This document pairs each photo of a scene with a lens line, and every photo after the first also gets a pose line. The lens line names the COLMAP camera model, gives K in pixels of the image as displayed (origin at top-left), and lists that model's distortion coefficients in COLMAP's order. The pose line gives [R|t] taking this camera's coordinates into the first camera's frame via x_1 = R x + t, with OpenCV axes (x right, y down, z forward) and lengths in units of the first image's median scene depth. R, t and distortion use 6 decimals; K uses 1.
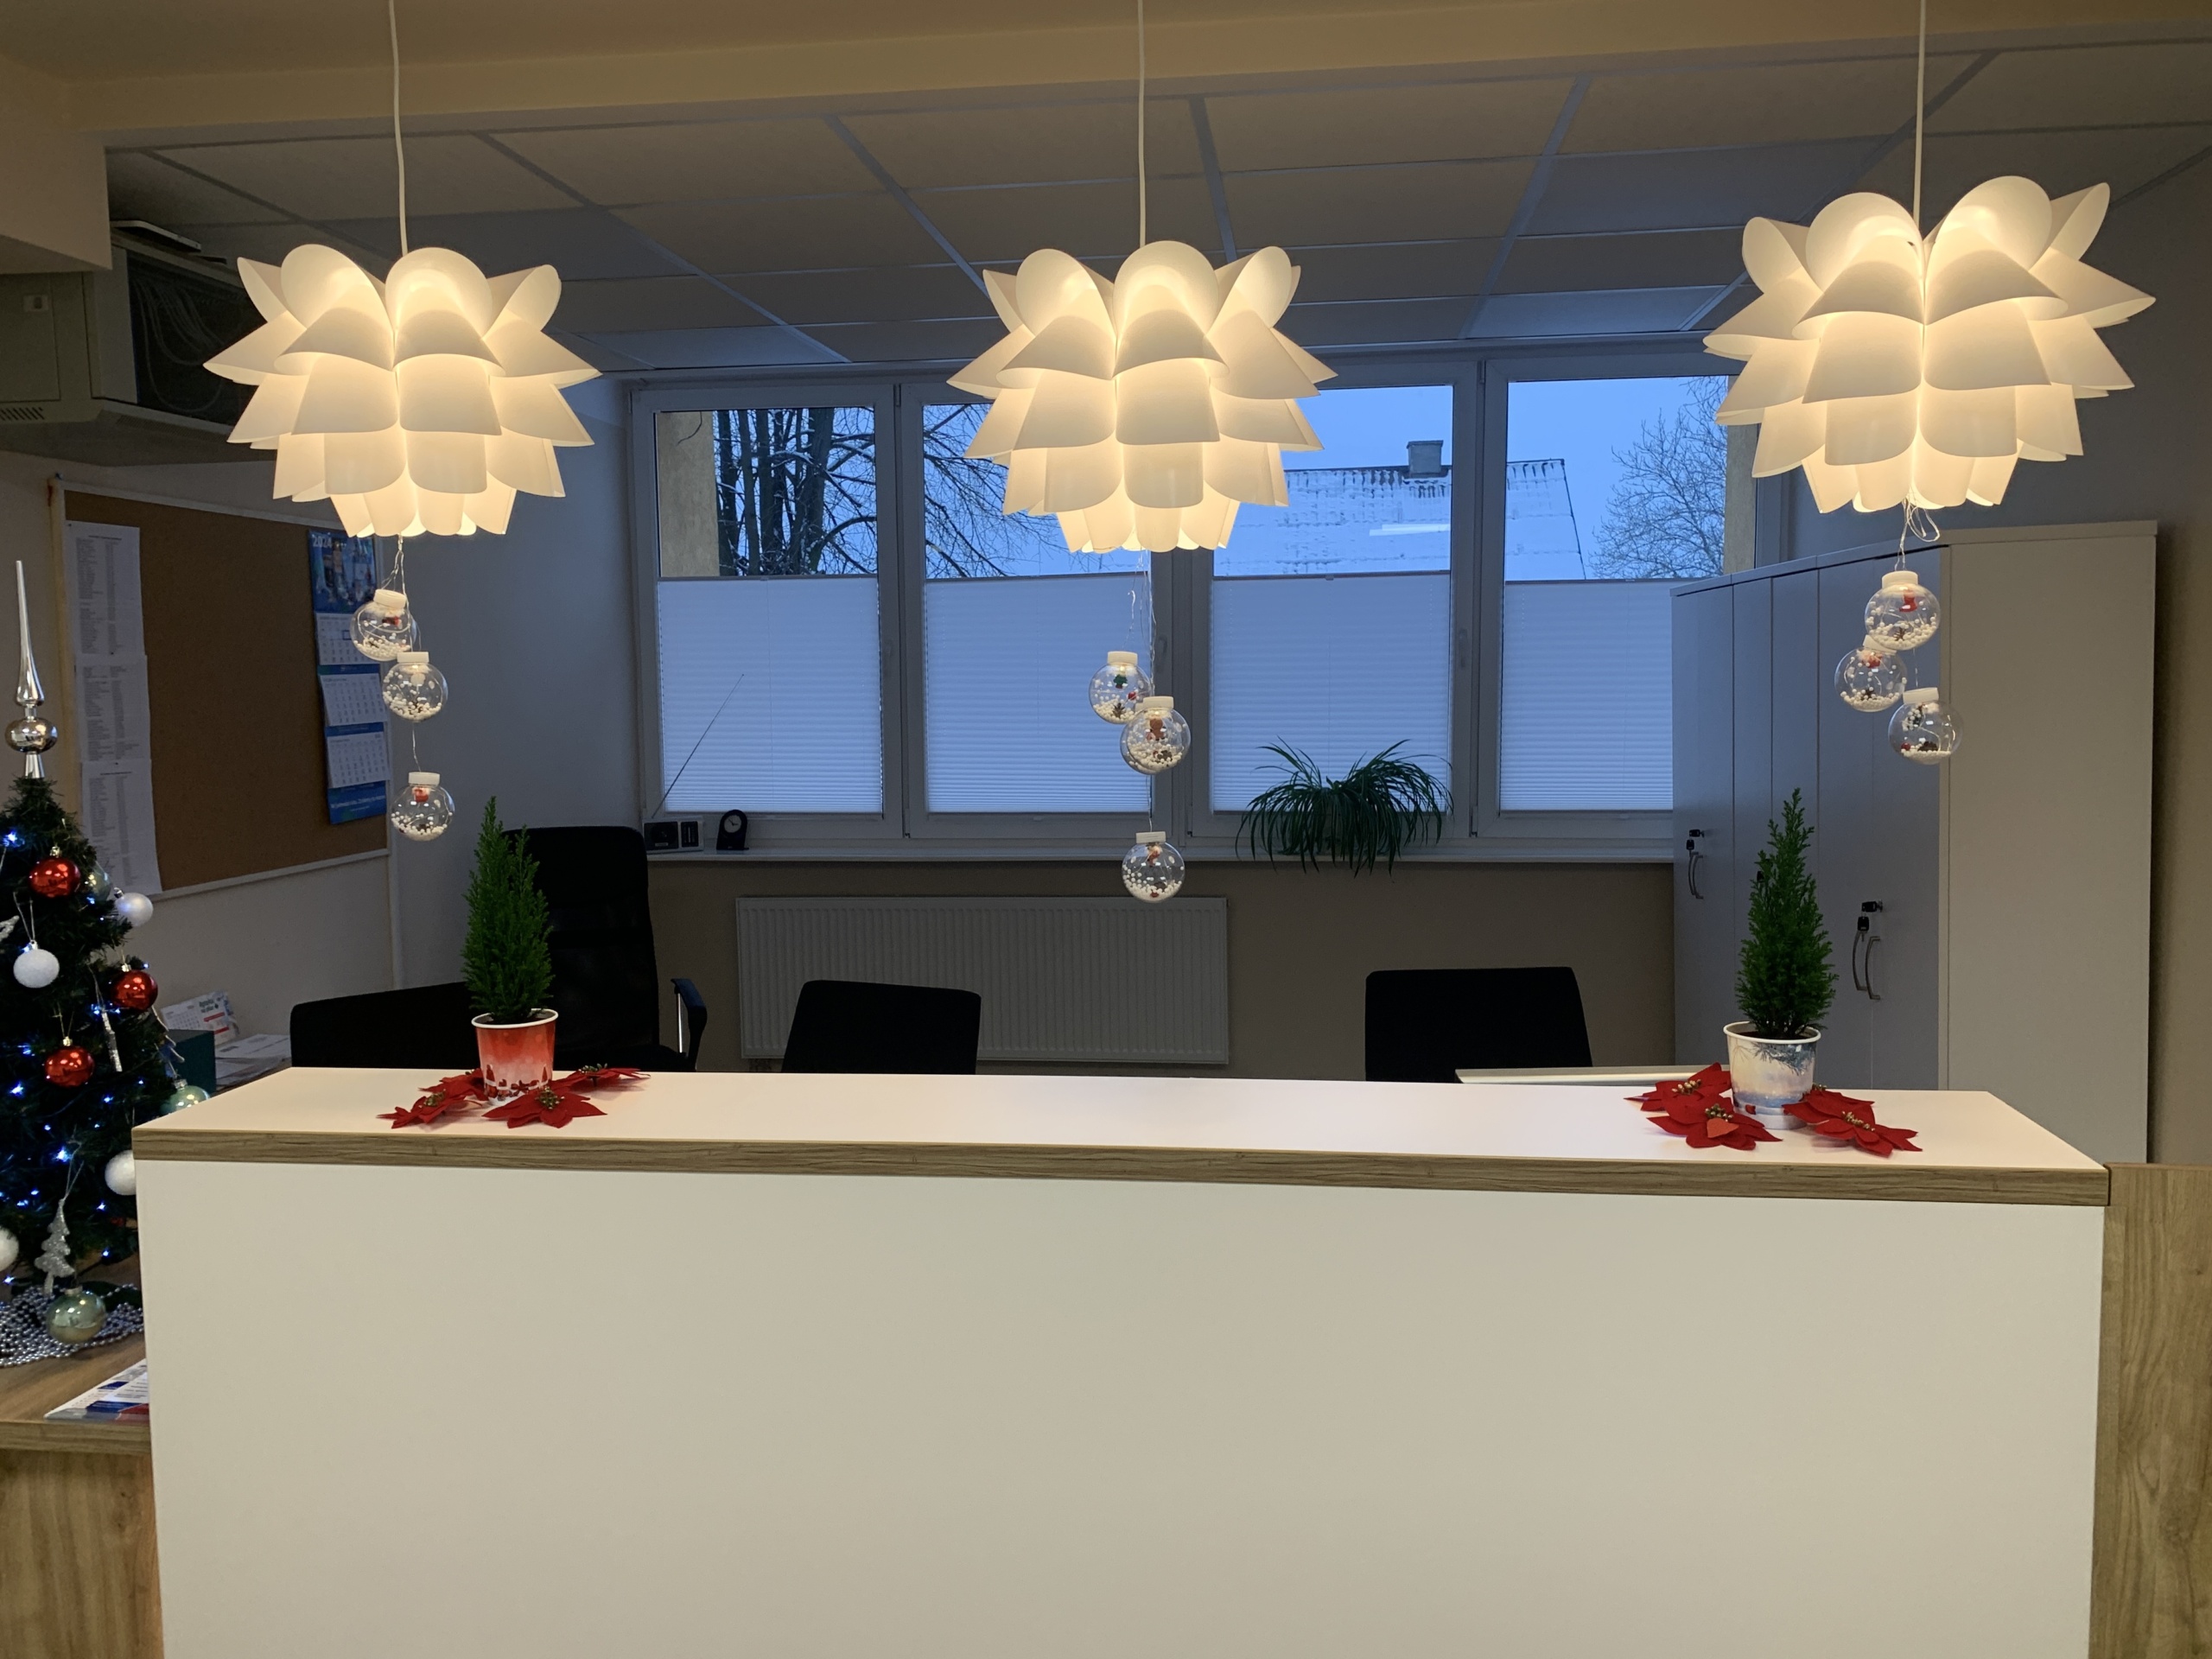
lens RADIAL K [[1702.5, 0, 1080.8], [0, 1702.5, 820.1], [0, 0, 1]] dist [0.009083, -0.000464]
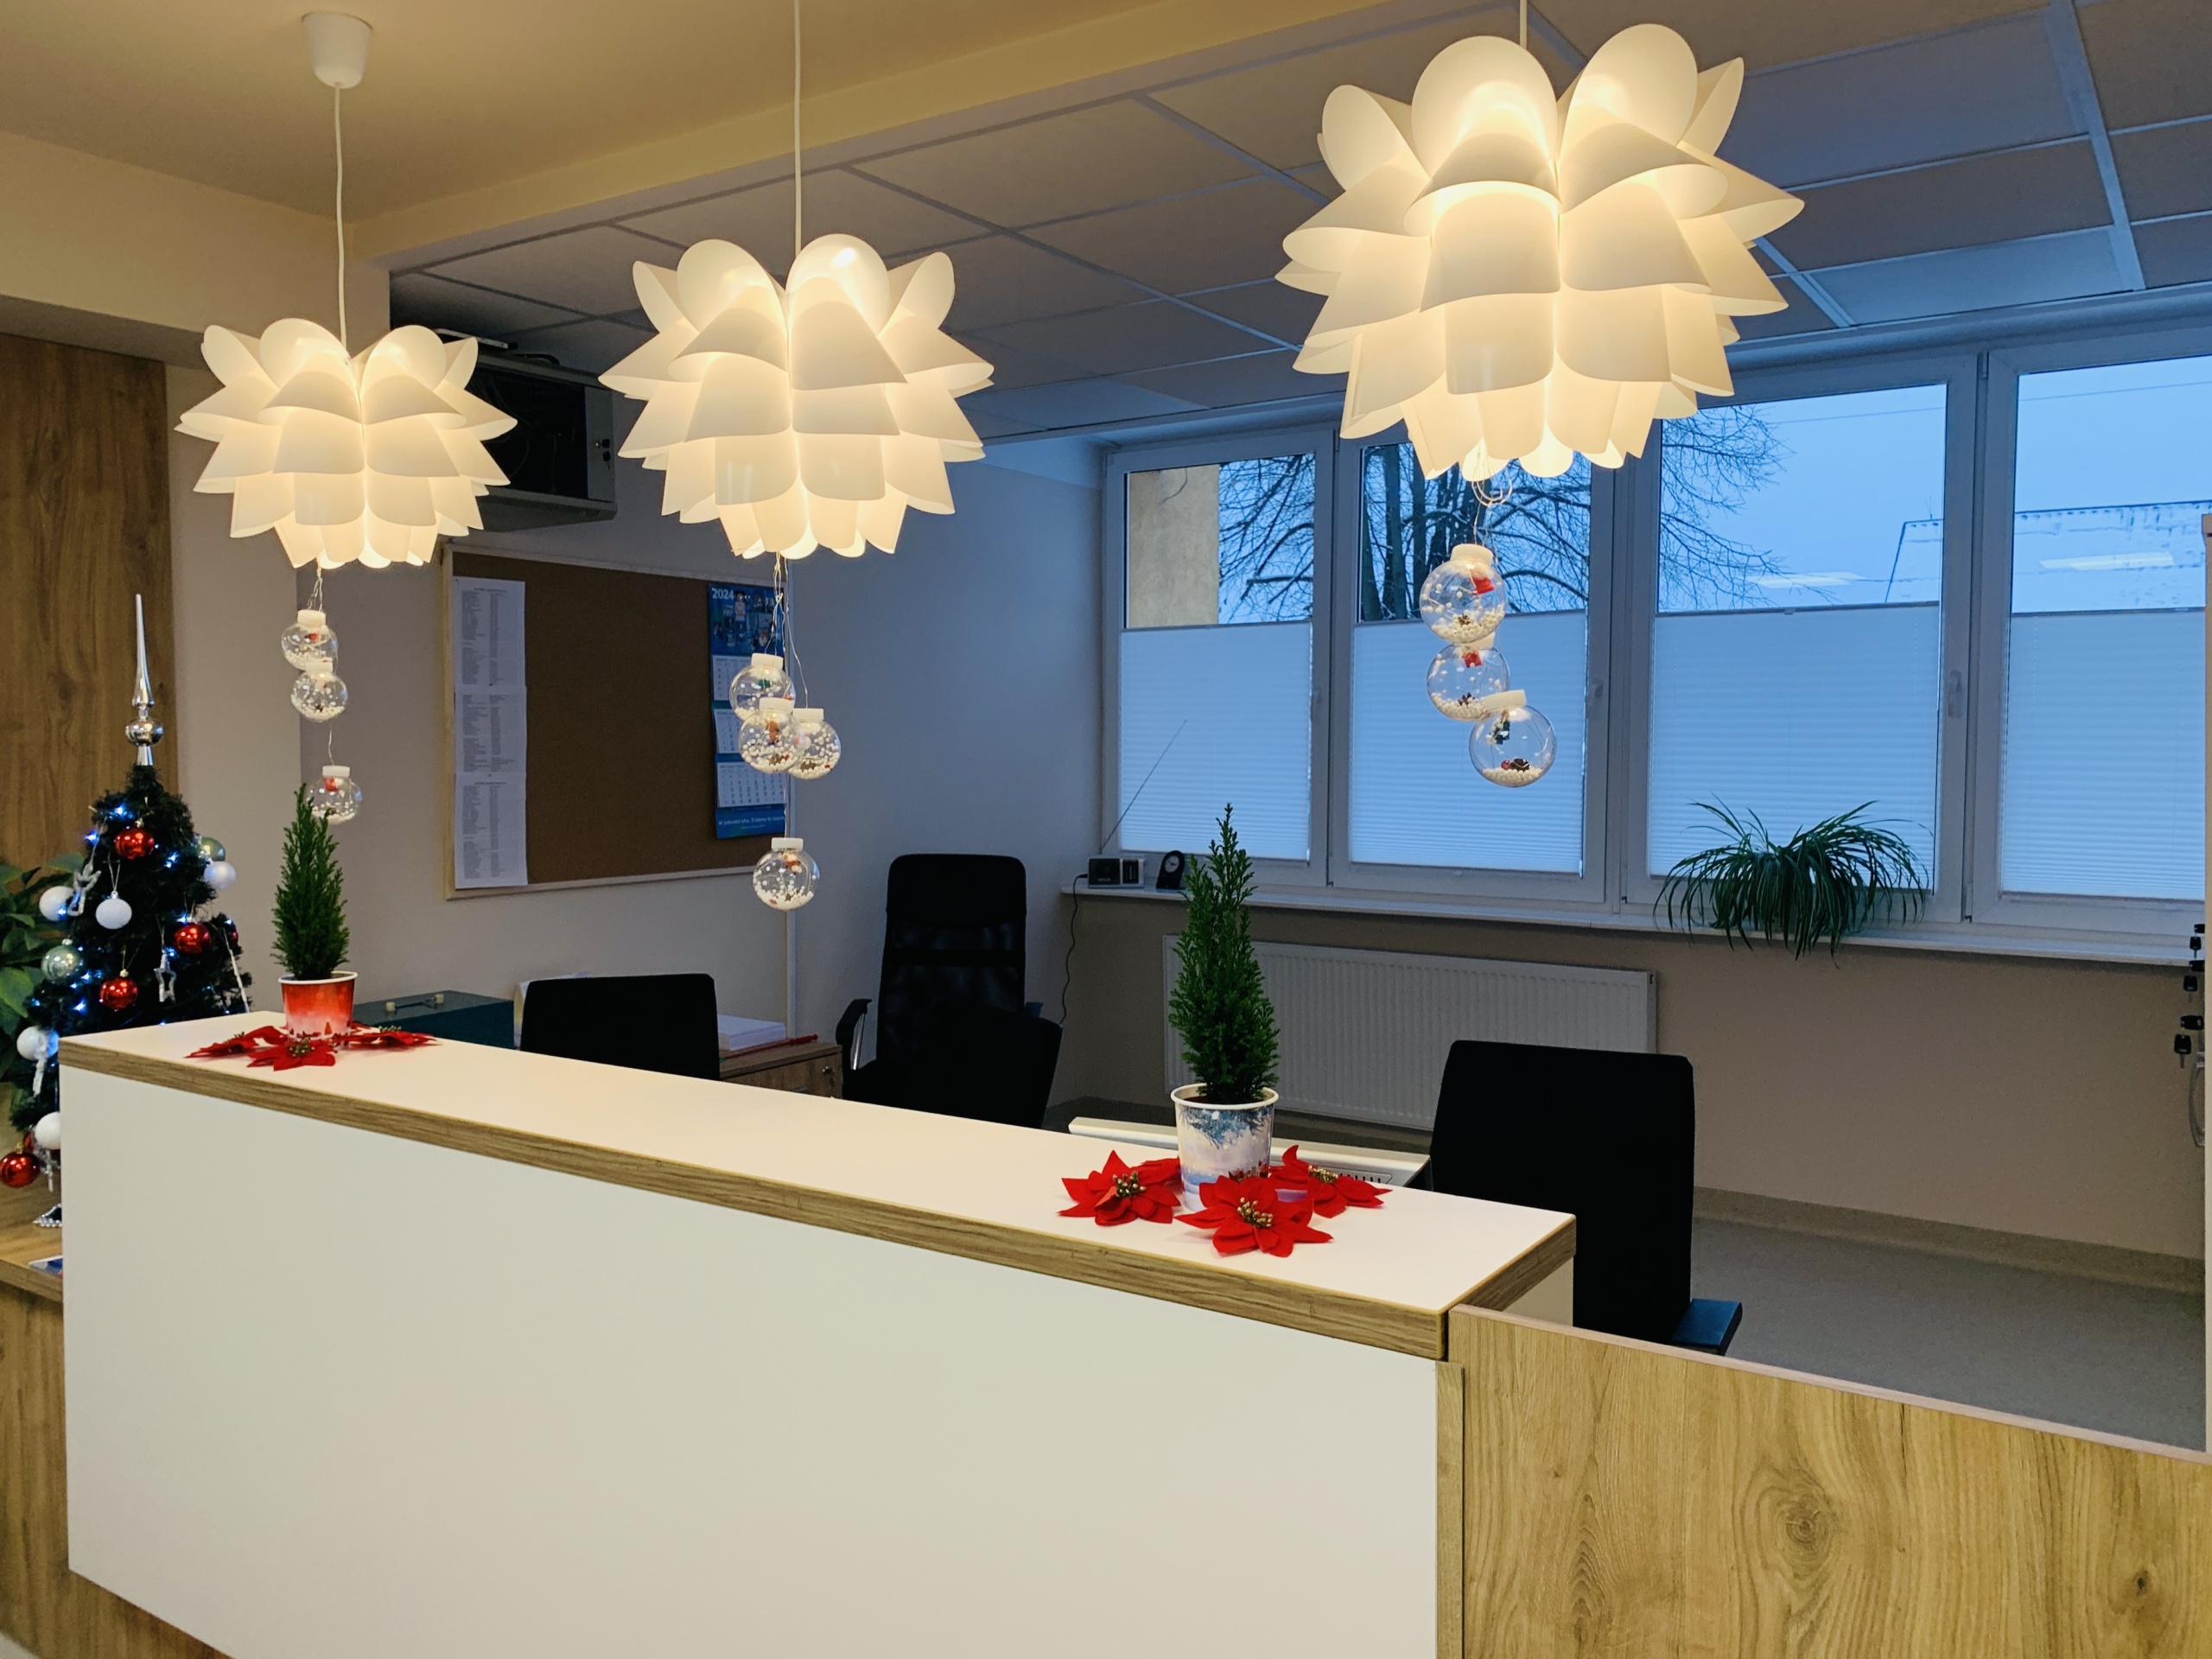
lens RADIAL K [[1682.5, 0, 1110.0], [0, 1682.5, 818.6], [0, 0, 1]] dist [0.029986, -0.013924]
pose [[0.895701, 0.035348, -0.443250, 0.617168], [-0.052675, 0.998251, -0.026837, 0.011613], [0.441526, 0.047386, 0.895996, 0.199974]]
